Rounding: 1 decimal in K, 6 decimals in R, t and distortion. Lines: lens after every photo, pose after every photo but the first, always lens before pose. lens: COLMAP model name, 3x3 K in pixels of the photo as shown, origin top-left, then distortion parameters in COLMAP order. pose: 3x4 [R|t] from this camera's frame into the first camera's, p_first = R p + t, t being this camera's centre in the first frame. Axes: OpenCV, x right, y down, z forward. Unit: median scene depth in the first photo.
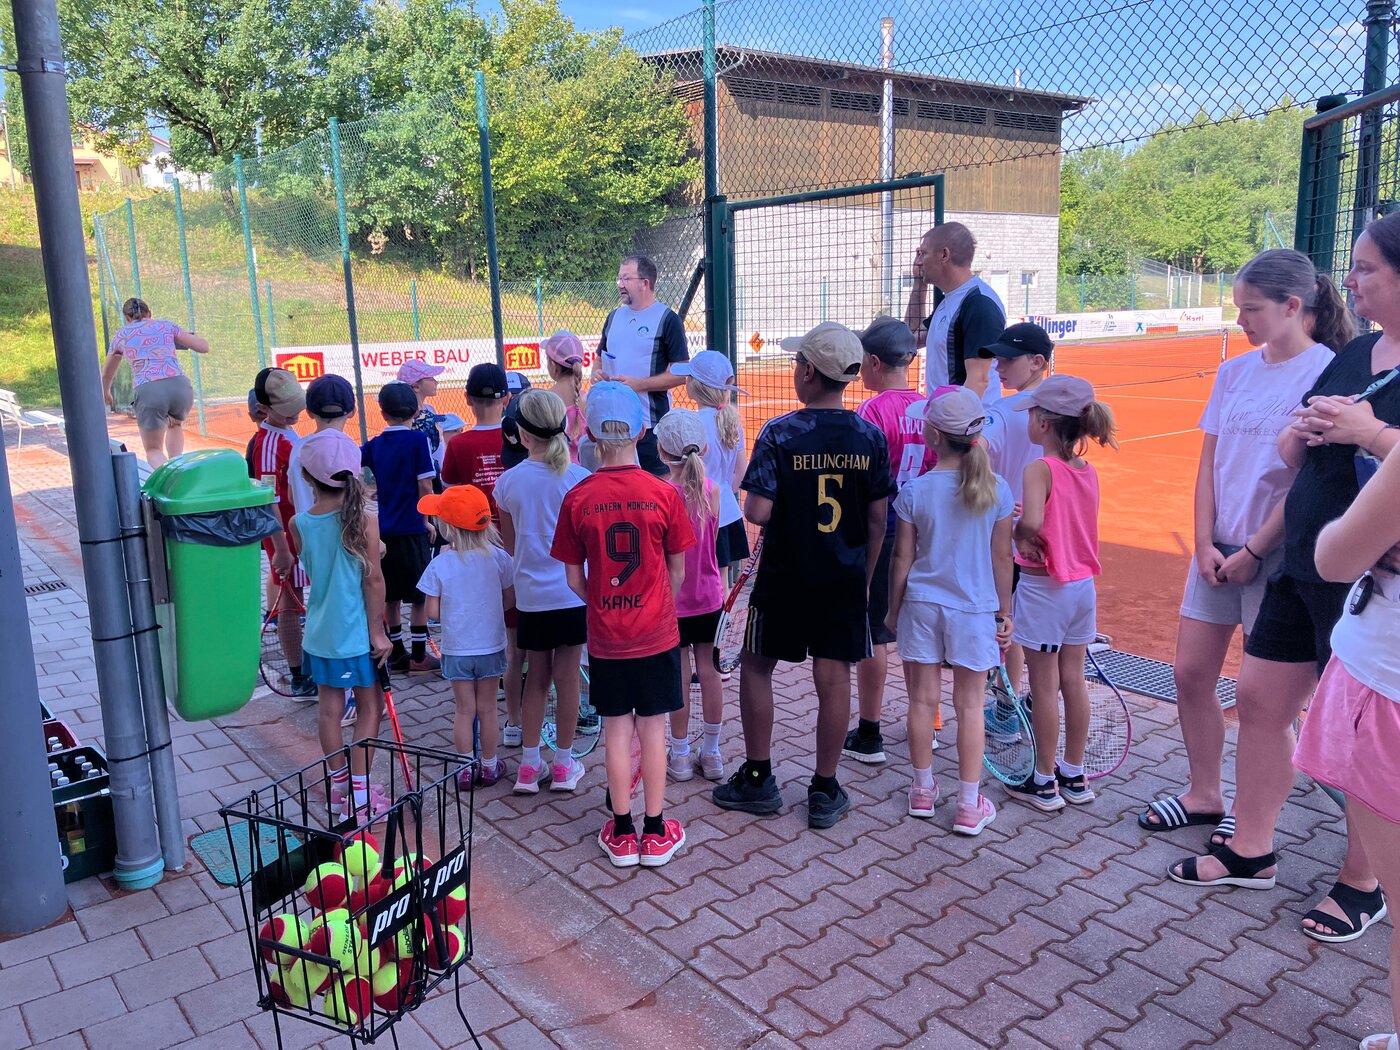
lens RADIAL K [[1147.7, 0, 710.4], [0, 1147.7, 528.0], [0, 0, 1]] dist [0.004111, -0.006600]
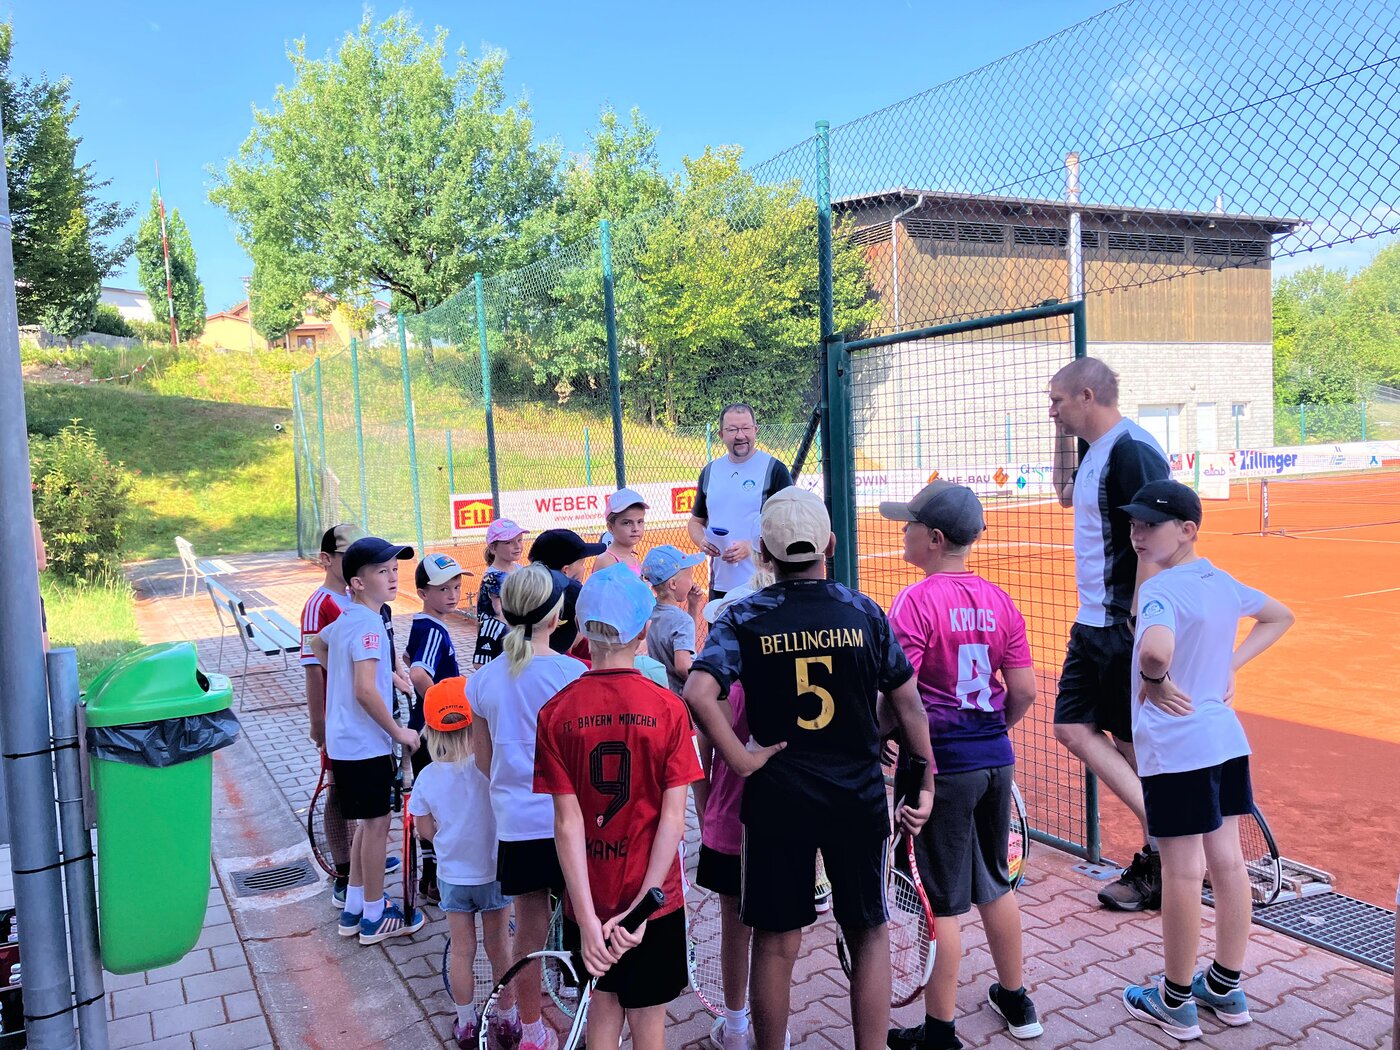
lens RADIAL K [[1147.7, 0, 691.5], [0, 1147.7, 520.5], [0, 0, 1]] dist [0.004111, -0.006600]
pose [[0.982894, -0.006684, -0.184052, 0.014348], [-0.016433, 0.992172, -0.123790, -0.007891], [0.183439, 0.124697, 0.975090, 0.029465]]
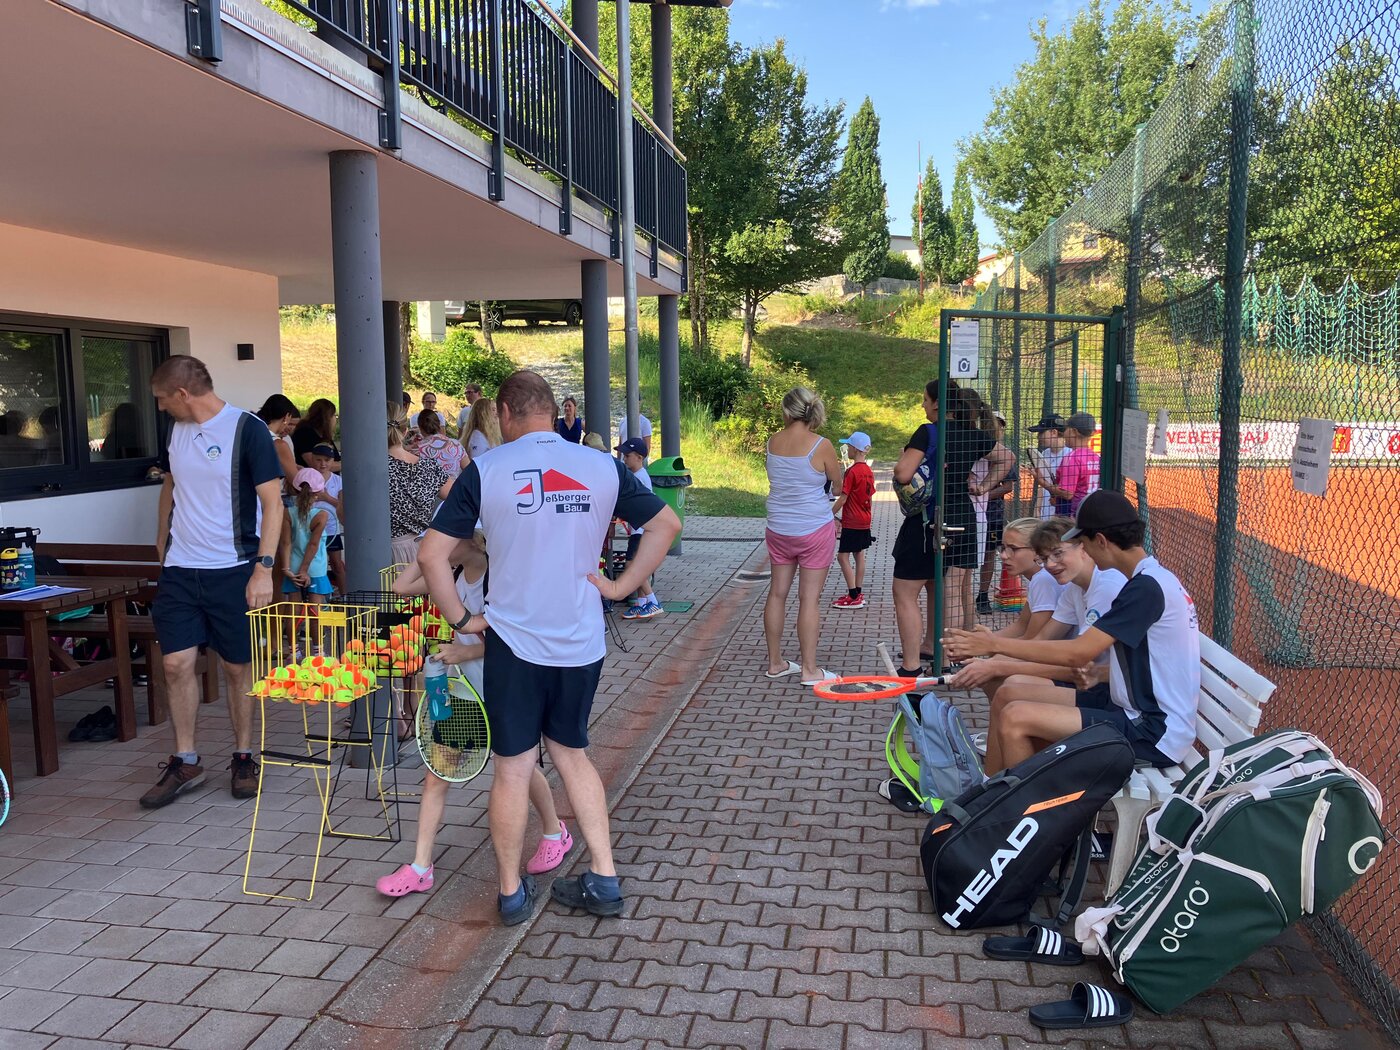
lens RADIAL K [[1147.7, 0, 698.8], [0, 1147.7, 519.8], [0, 0, 1]] dist [0.004111, -0.006600]
pose [[0.660364, 0.095132, -0.744895, 0.187283], [-0.146906, 0.989143, -0.003909, 0.007008], [0.736436, 0.112011, 0.667170, -0.080387]]
